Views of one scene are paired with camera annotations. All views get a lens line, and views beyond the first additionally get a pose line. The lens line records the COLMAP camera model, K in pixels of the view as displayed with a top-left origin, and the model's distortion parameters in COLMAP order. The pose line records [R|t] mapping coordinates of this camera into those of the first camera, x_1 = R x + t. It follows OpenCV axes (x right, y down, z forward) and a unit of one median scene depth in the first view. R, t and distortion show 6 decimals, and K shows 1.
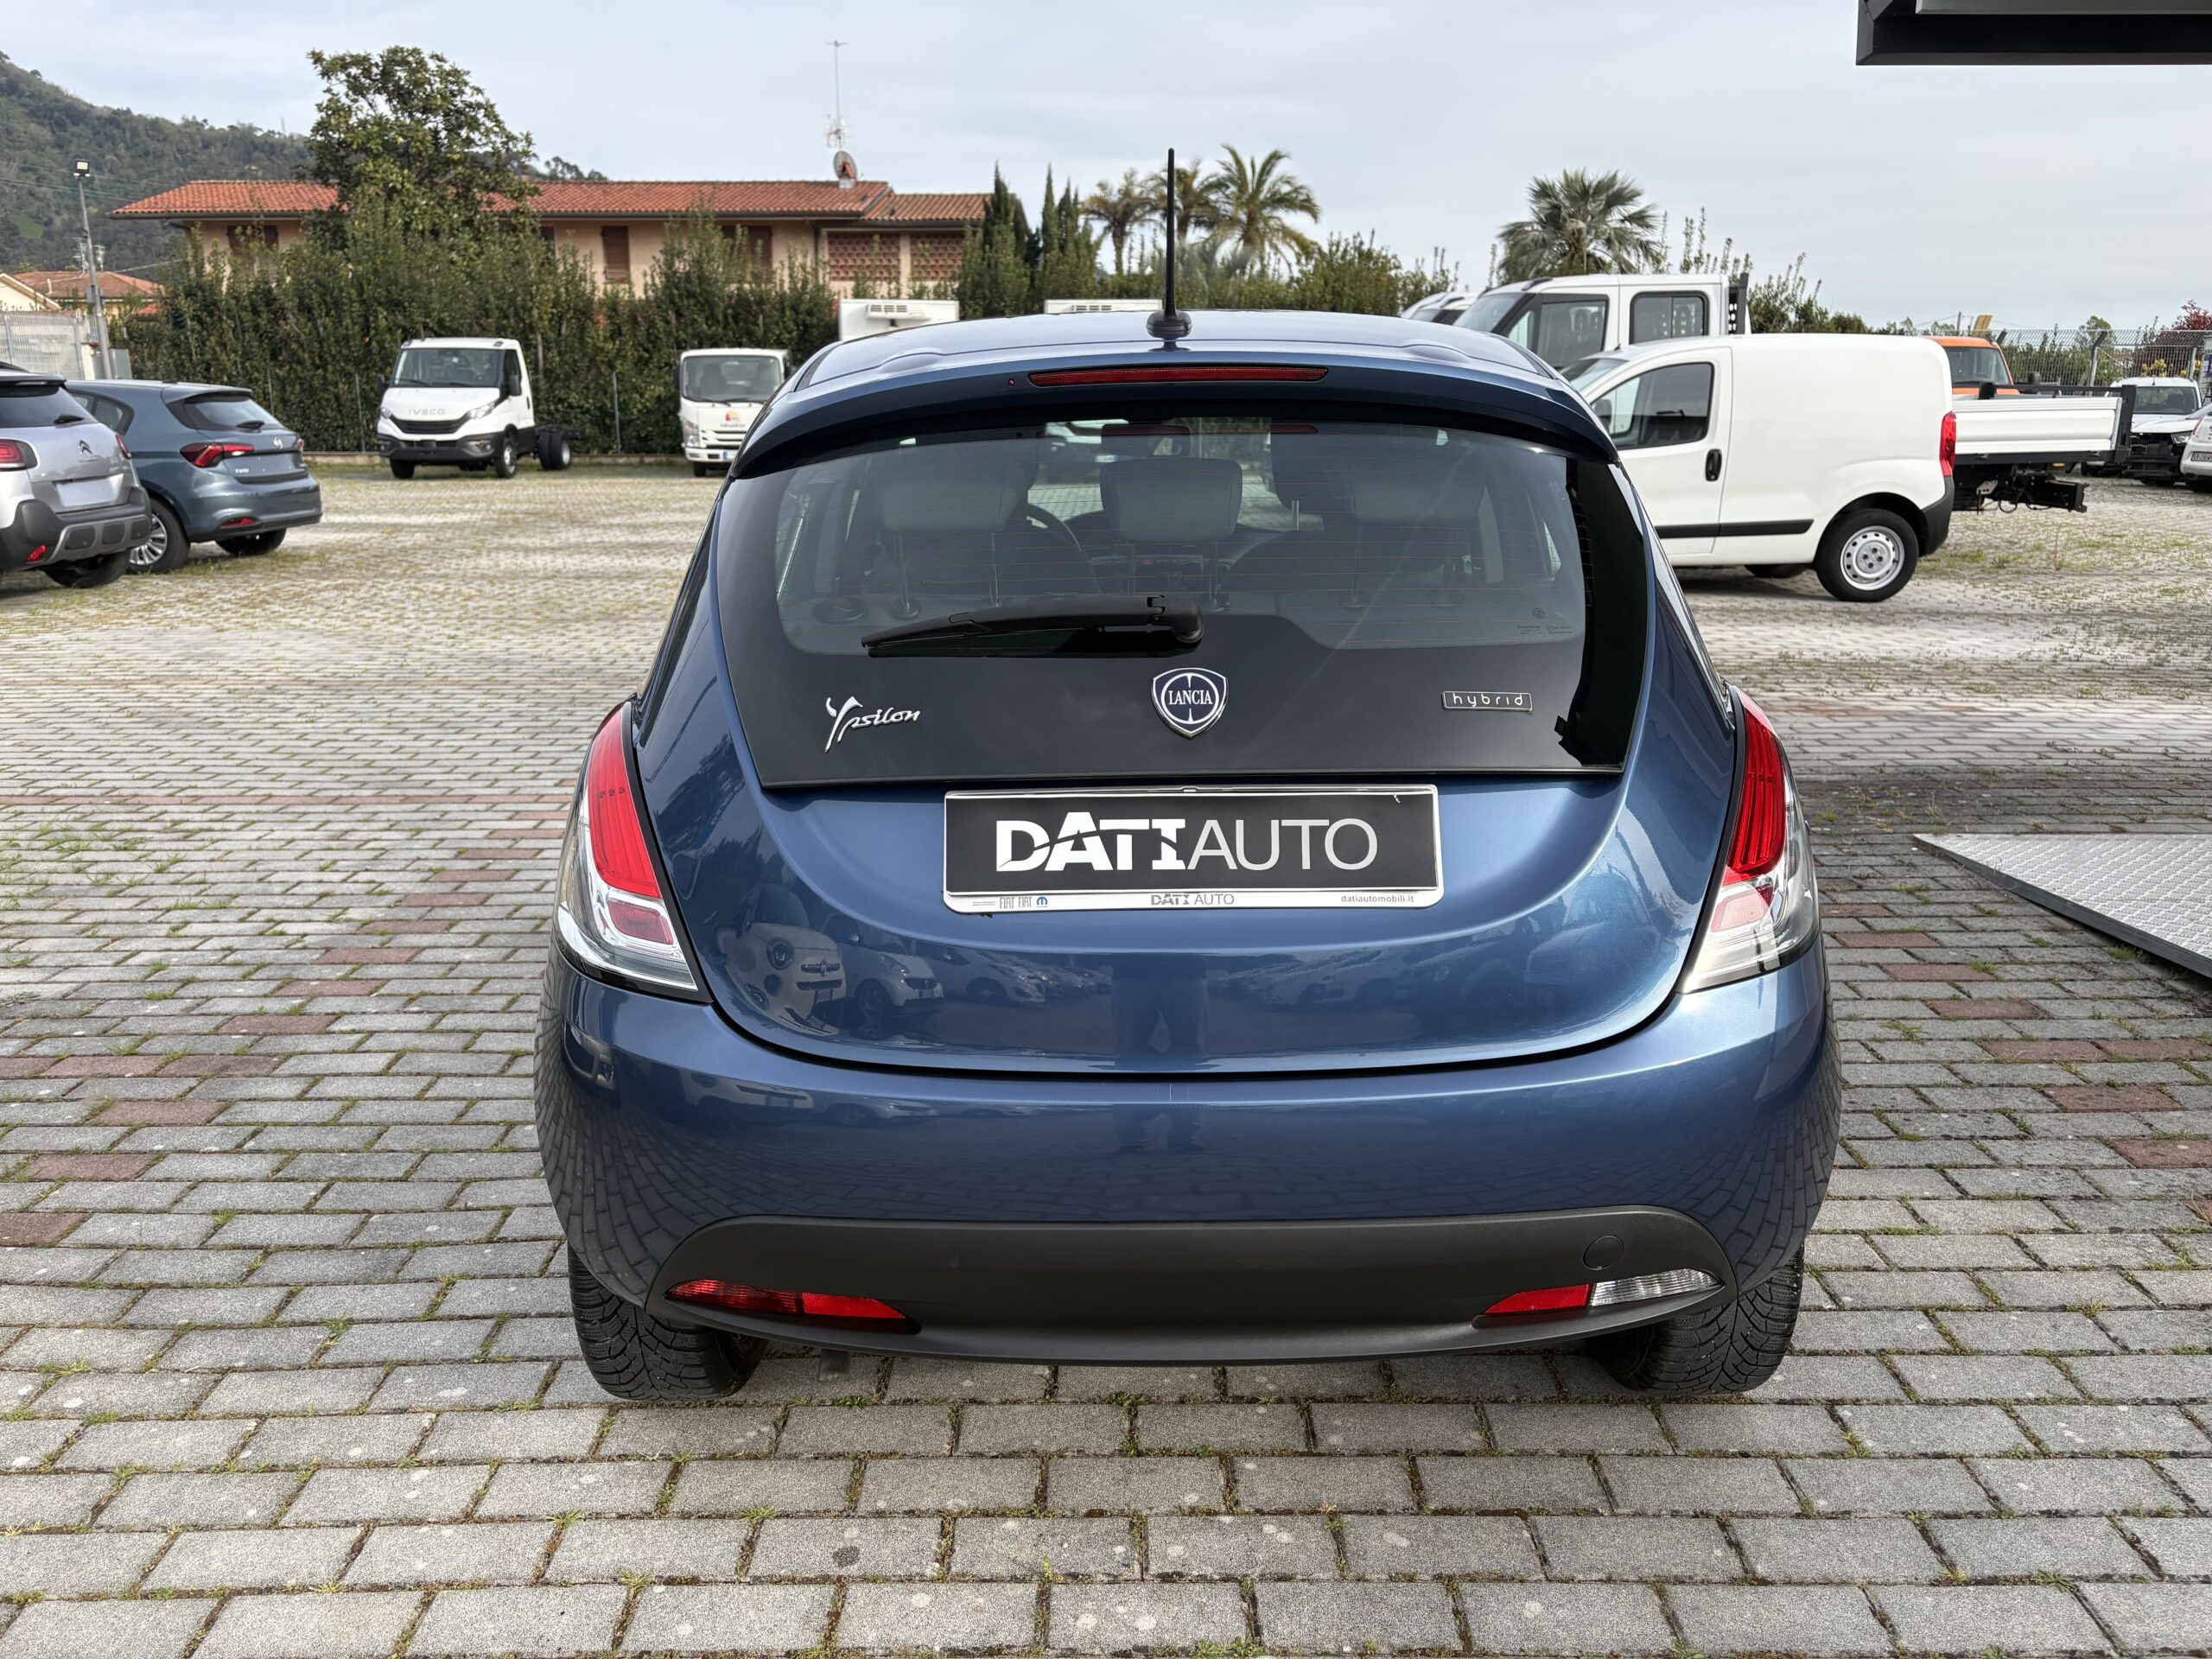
lens RADIAL K [[1689.5, 0, 1106.0], [0, 1689.5, 829.5], [0, 0, 1]] dist [0.070448, -0.088158]
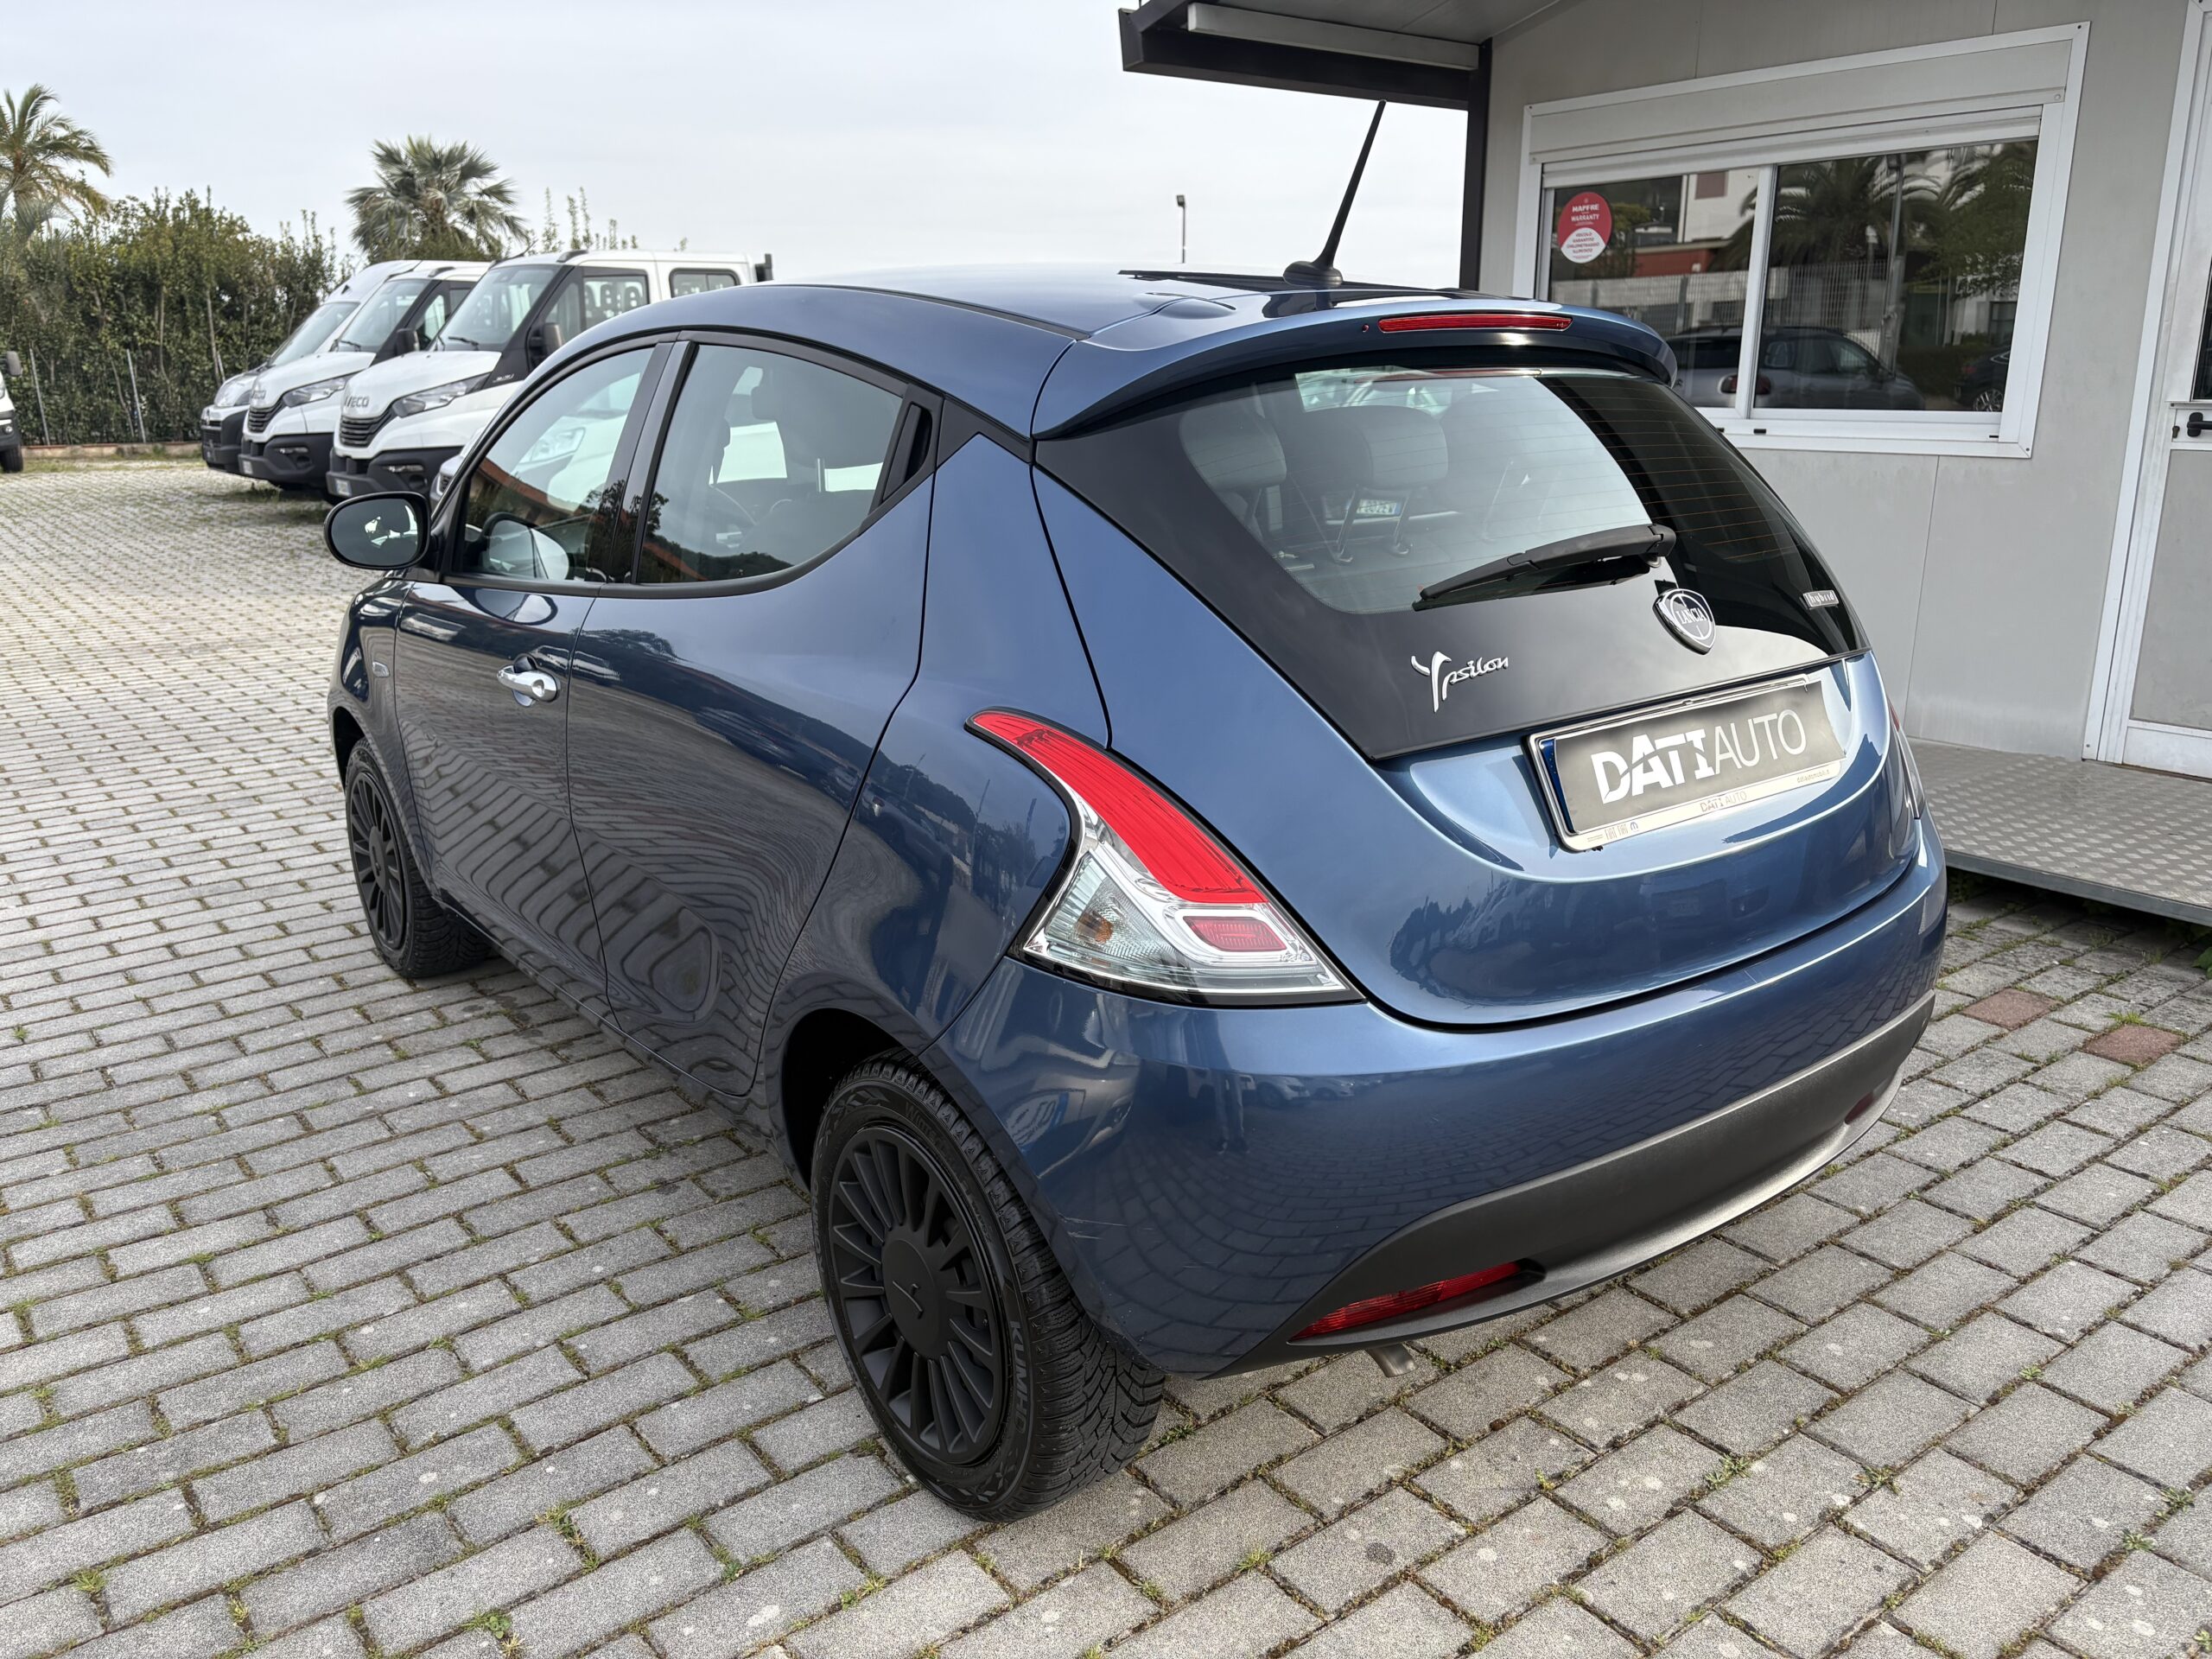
lens RADIAL K [[1669.1, 0, 1129.8], [0, 1669.1, 852.8], [0, 0, 1]] dist [0.078751, -0.083432]
pose [[0.793014, -0.174777, 0.583594, -0.104897], [0.159871, 0.984093, 0.077480, -0.008307], [-0.587852, 0.031858, 0.808341, 0.042092]]
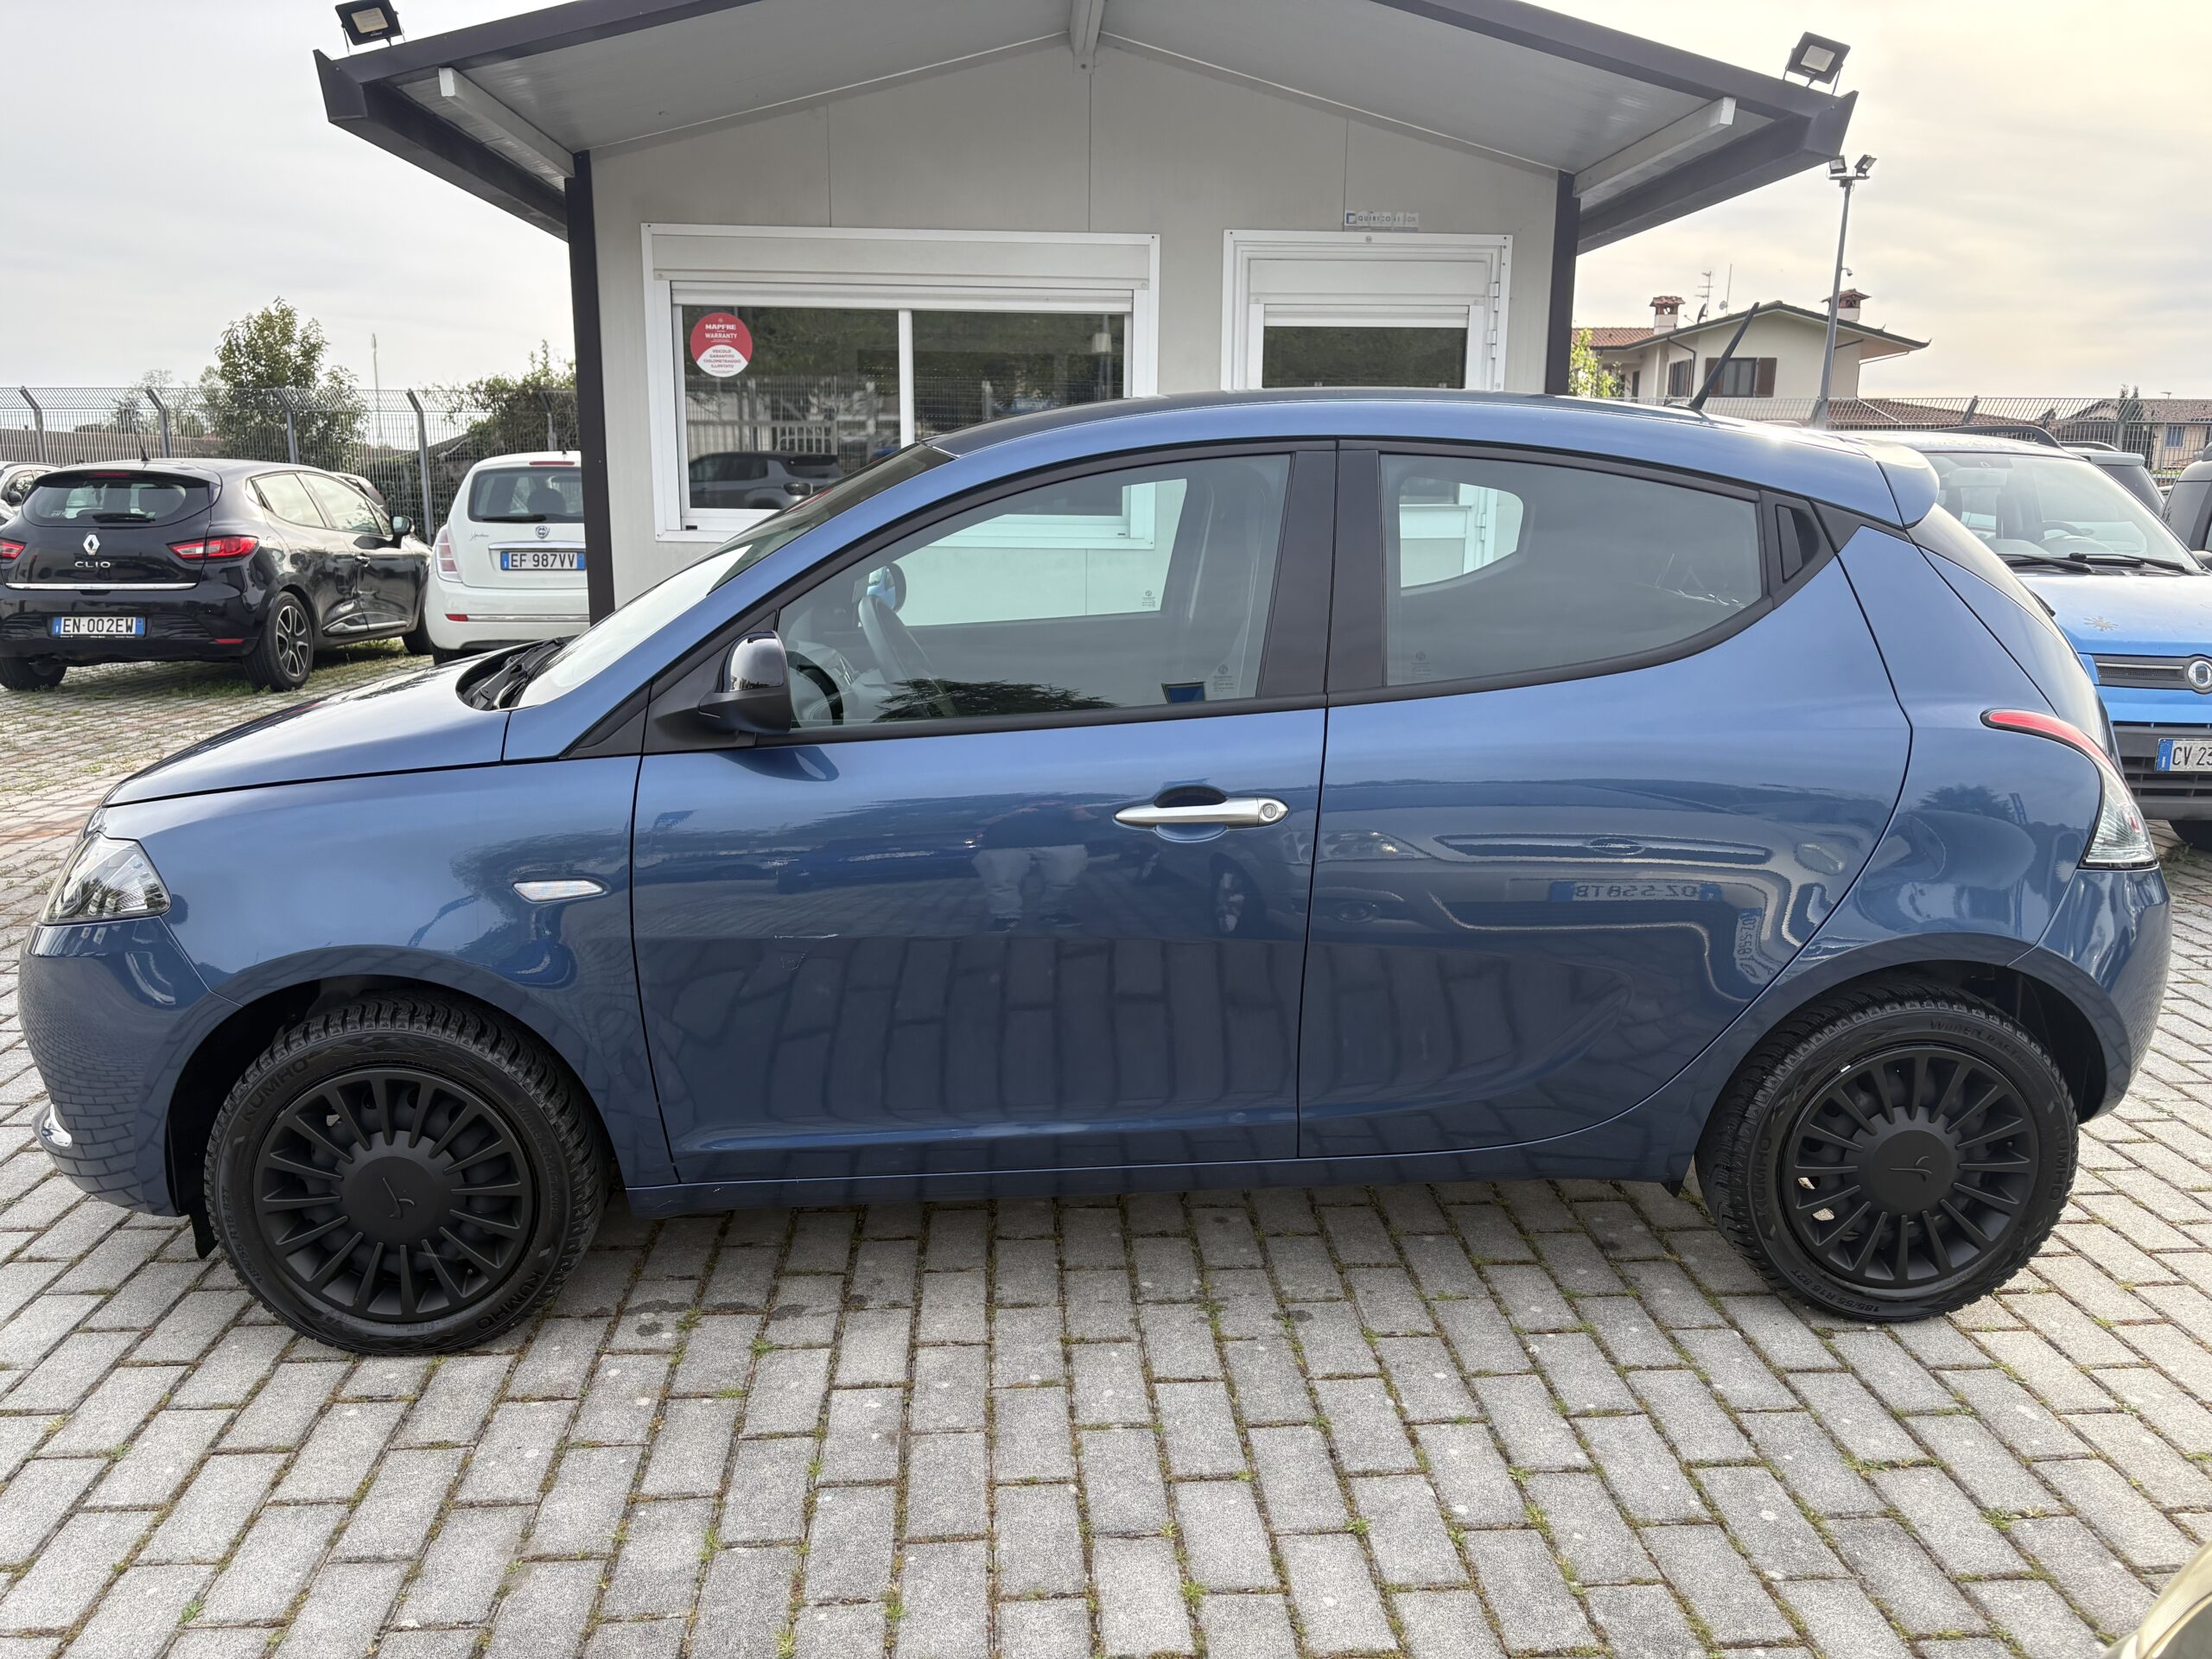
lens RADIAL K [[1690.1, 0, 1106.0], [0, 1690.1, 829.5], [0, 0, 1]] dist [0.064621, -0.068691]
pose [[-0.066269, -0.204753, 0.976568, -0.207501], [0.248444, 0.944509, 0.214891, -0.057823], [-0.966377, 0.256863, -0.011722, 0.237158]]
